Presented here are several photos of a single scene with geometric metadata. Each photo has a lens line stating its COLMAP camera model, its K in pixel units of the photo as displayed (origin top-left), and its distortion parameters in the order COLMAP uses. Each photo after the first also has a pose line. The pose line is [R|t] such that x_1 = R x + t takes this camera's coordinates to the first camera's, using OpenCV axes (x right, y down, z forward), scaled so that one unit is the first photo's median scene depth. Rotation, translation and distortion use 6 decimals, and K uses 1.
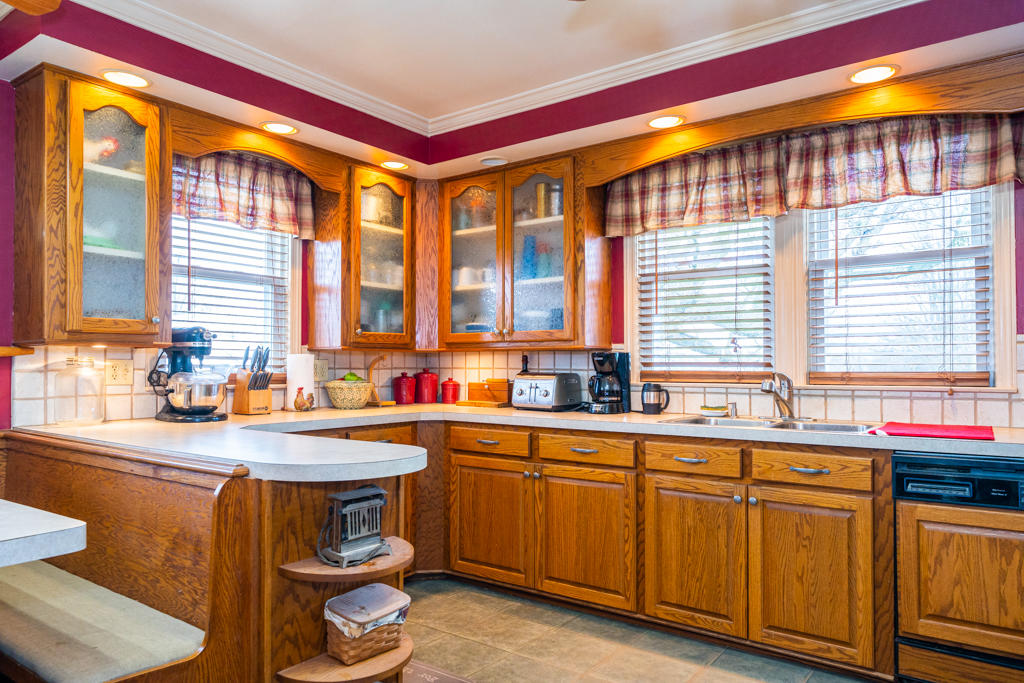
lens RADIAL K [[686.8, 0, 510.2], [0, 686.8, 353.0], [0, 0, 1]] dist [-0.001199, -0.000219]
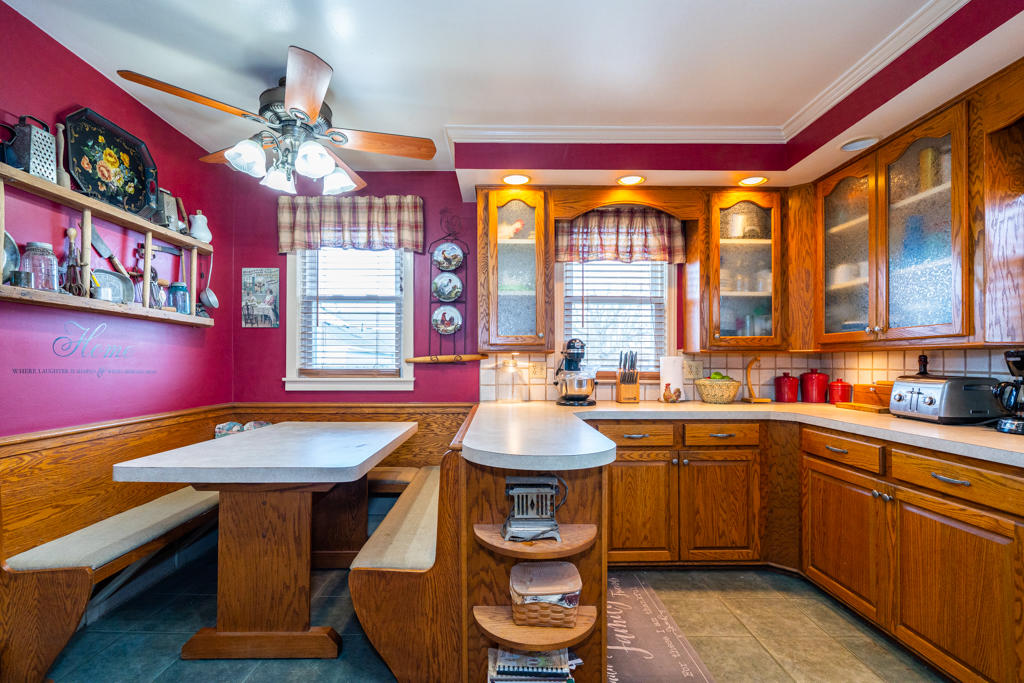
lens RADIAL K [[472.0, 0, 512.3], [0, 472.0, 359.2], [0, 0, 1]] dist [-0.000100, 0.000182]
pose [[0.606088, -0.004954, -0.795382, 0.205831], [0.013085, 0.999907, 0.003743, -0.000709], [0.795290, -0.012676, 0.606097, 0.261305]]
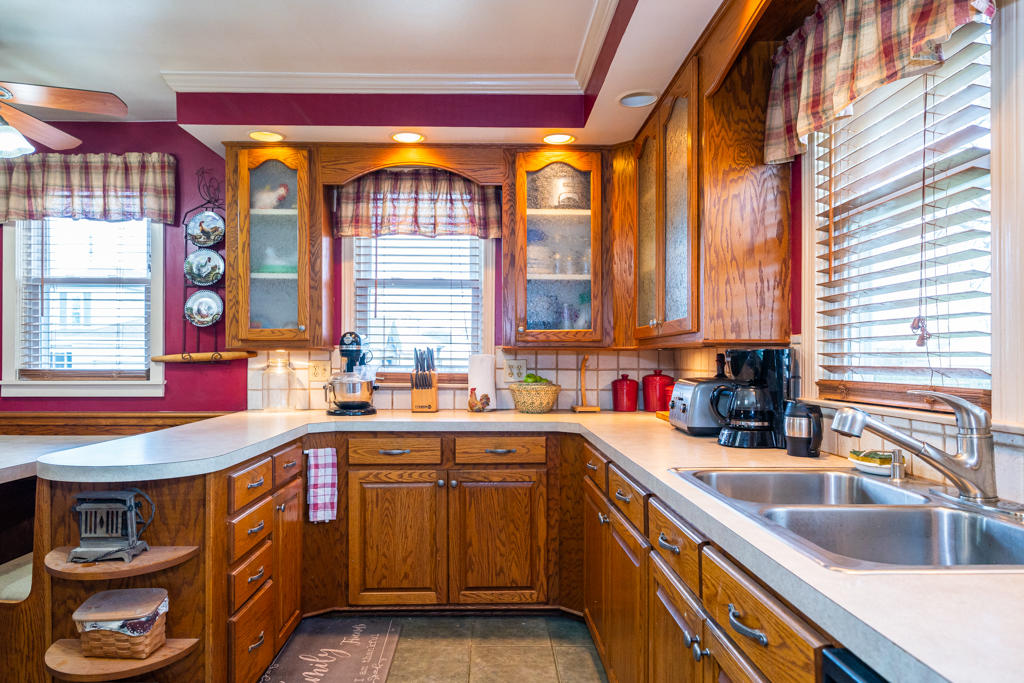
lens RADIAL K [[655.9, 0, 508.9], [0, 655.9, 357.2], [0, 0, 1]] dist [0.000183, 0.002762]
pose [[0.610269, -0.002245, -0.792191, 0.488671], [0.012260, 0.999903, 0.006611, -0.000336], [0.792100, -0.013747, 0.610237, 0.463776]]
